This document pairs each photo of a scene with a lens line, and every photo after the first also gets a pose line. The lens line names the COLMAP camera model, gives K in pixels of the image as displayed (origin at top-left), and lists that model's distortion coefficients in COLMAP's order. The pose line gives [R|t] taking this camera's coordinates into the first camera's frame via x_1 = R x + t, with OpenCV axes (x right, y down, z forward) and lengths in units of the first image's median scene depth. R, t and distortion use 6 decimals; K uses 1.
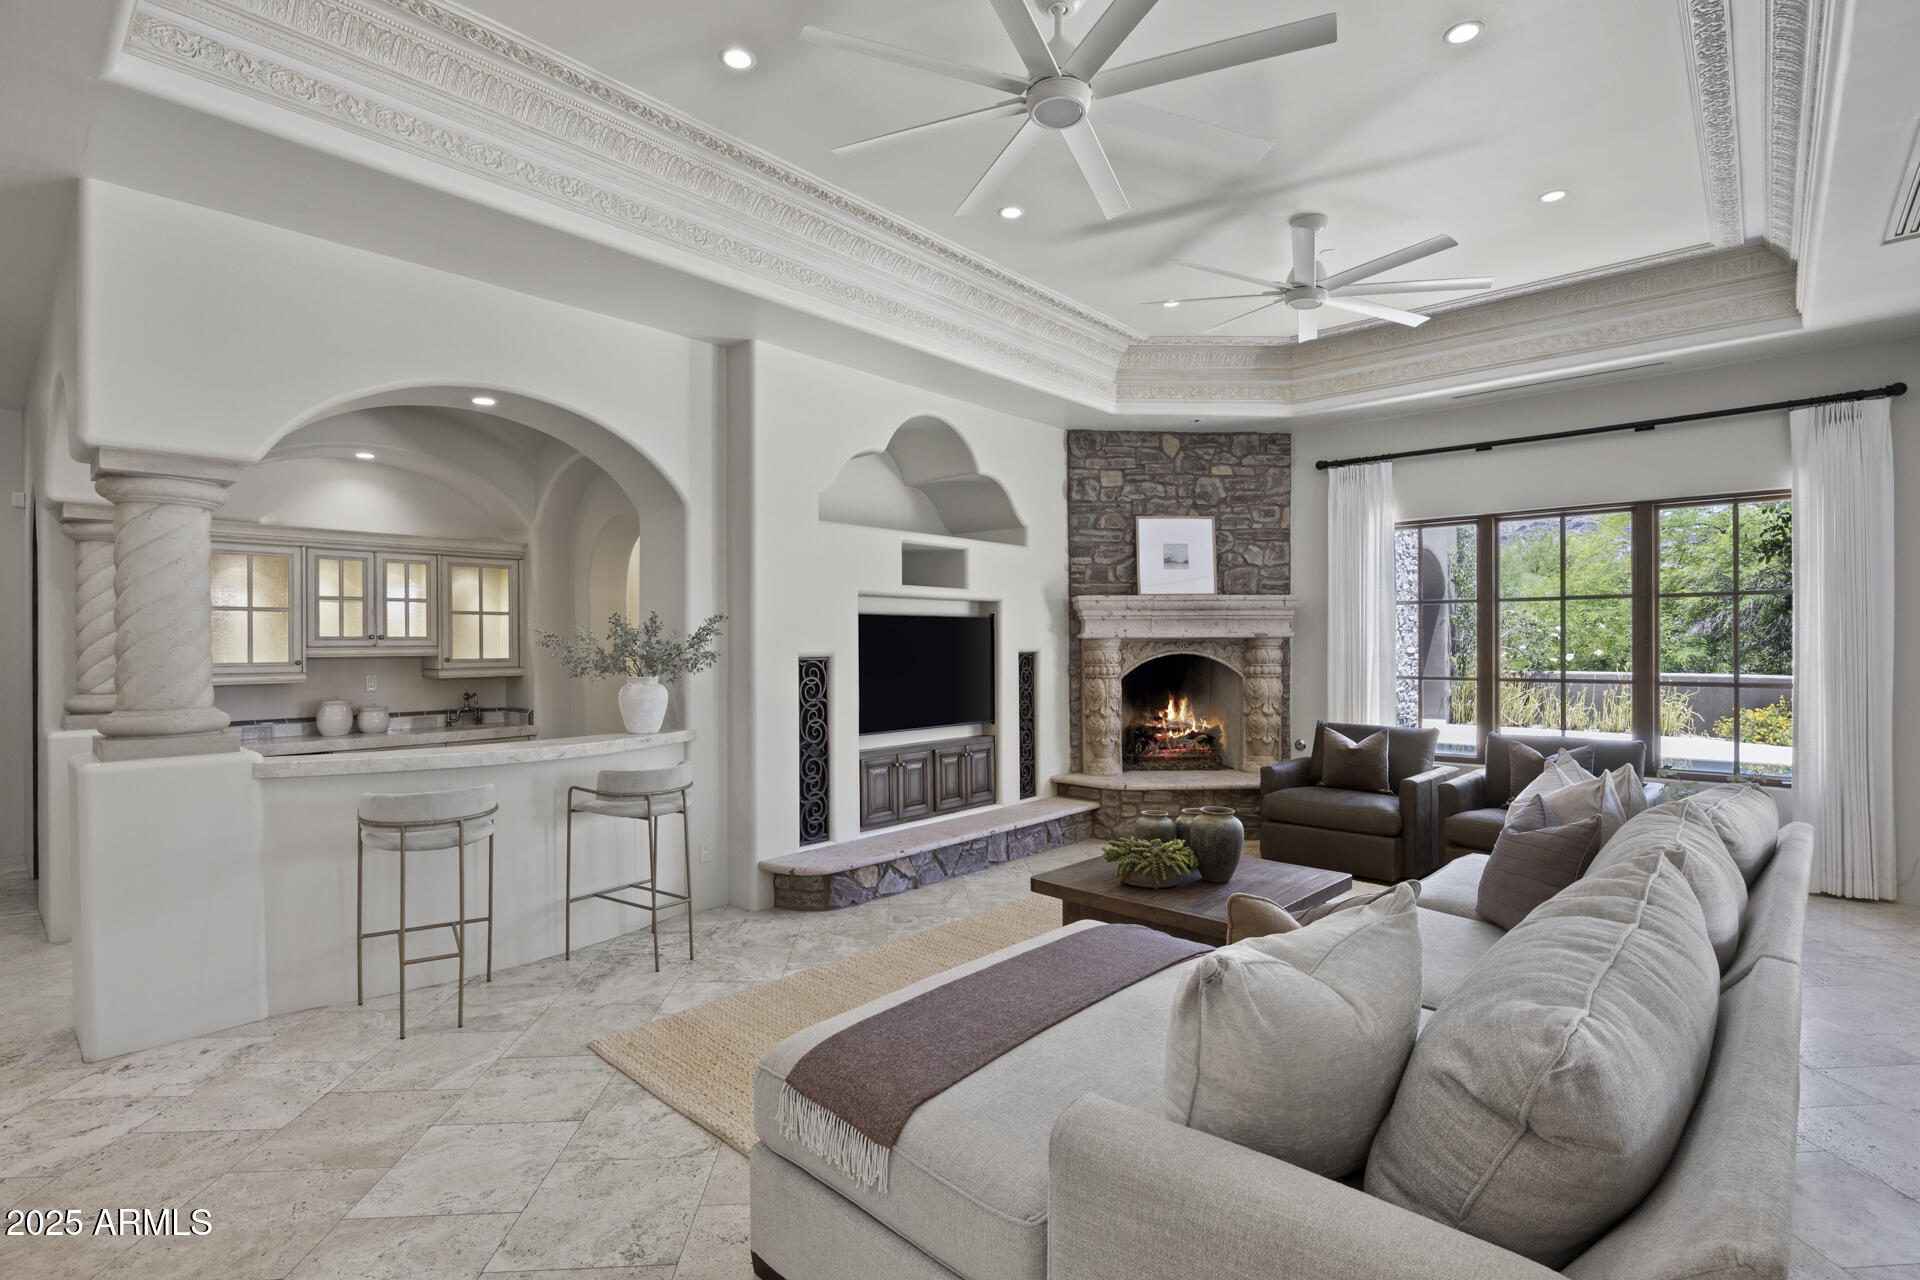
lens RADIAL K [[914.1, 0, 964.1], [0, 914.1, 636.5], [0, 0, 1]] dist [-0.000221, -0.000094]
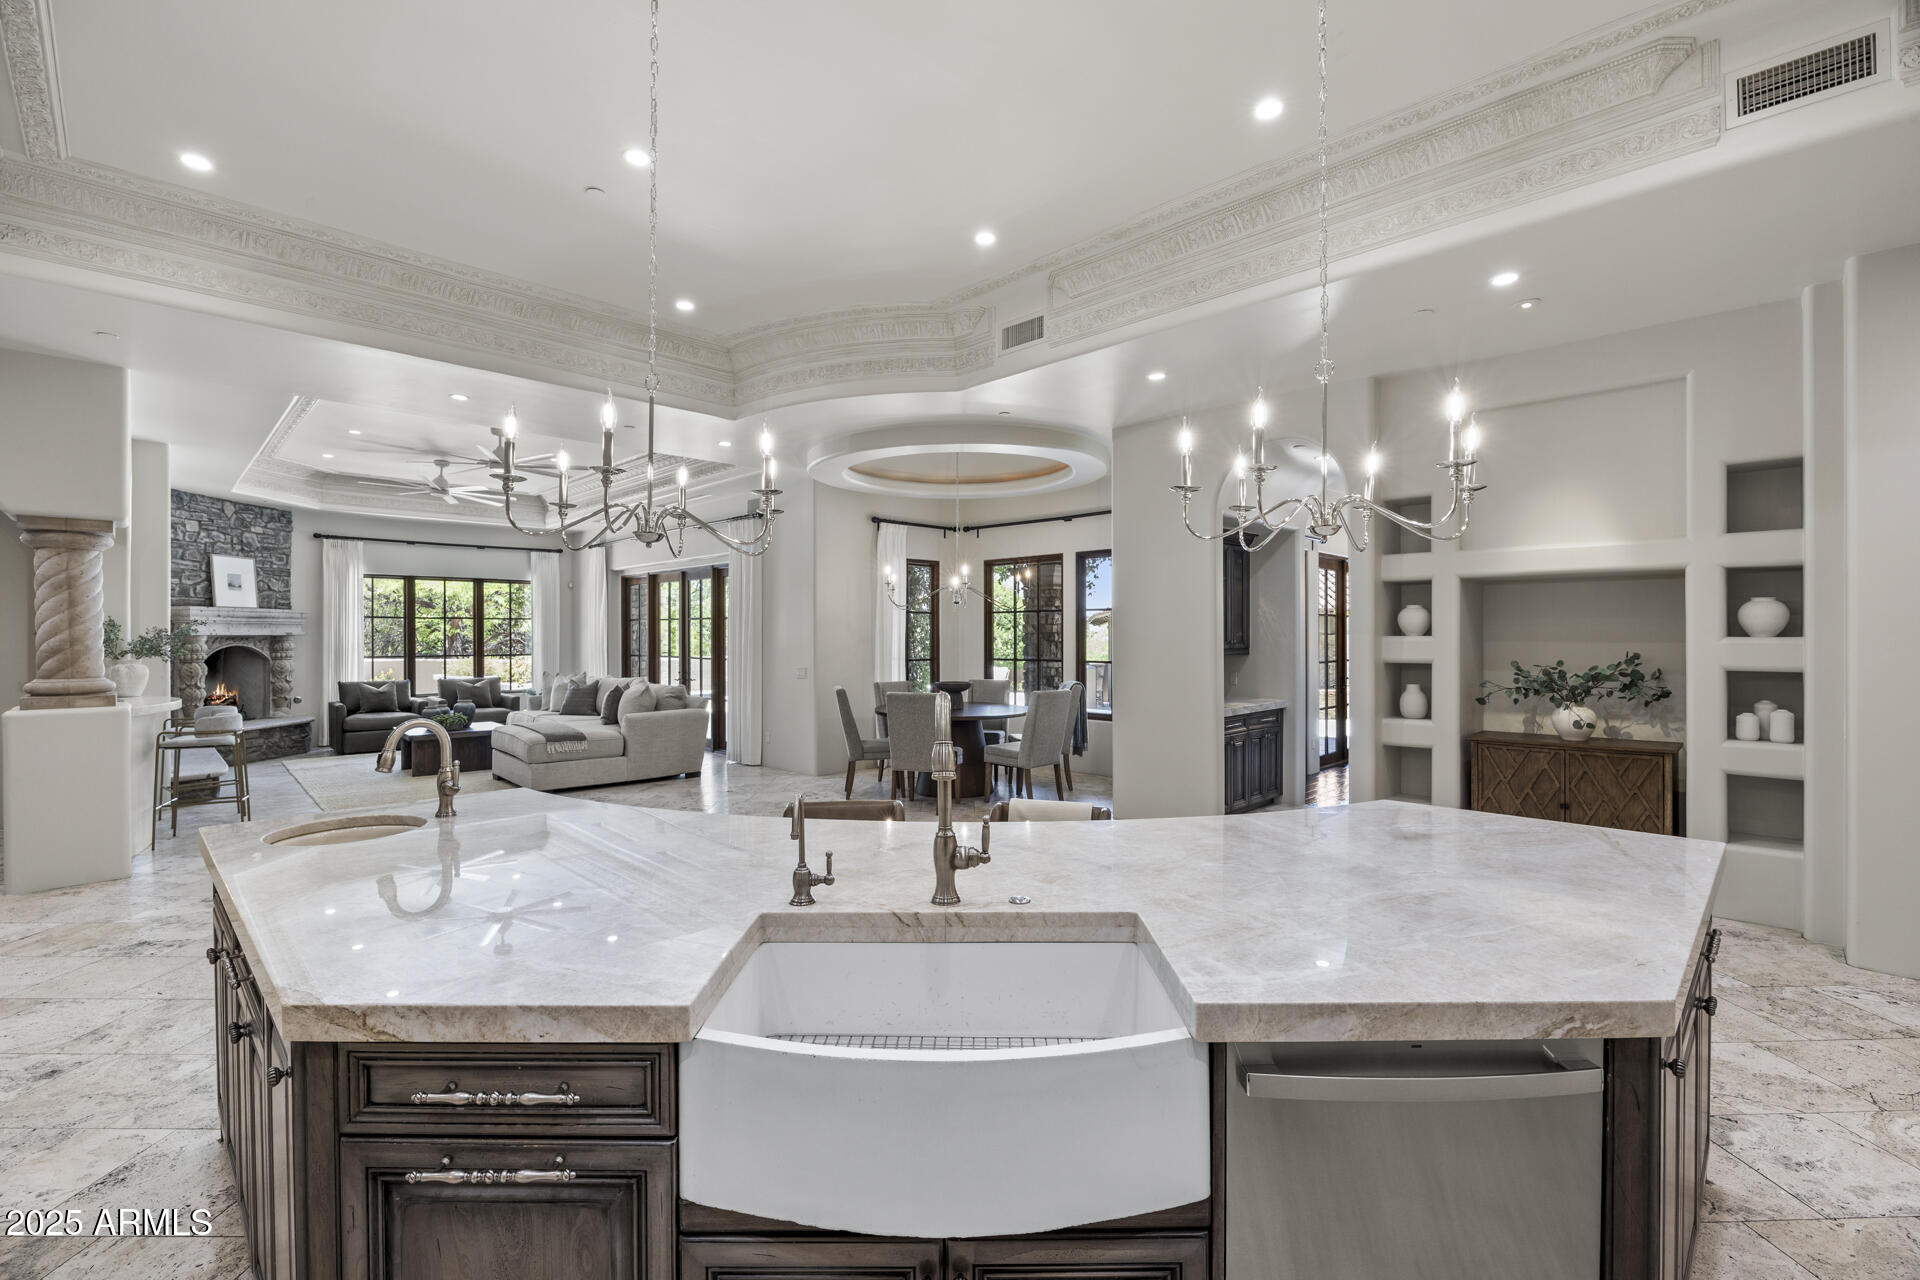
lens RADIAL K [[833.1, 0, 960.4], [0, 833.1, 633.9], [0, 0, 1]] dist [-0.012708, 0.000394]
pose [[0.067750, 0.007626, 0.997673, -1.074926], [-0.002315, 0.999969, -0.007487, 0.006997], [-0.997700, -0.001802, 0.067765, -0.316641]]
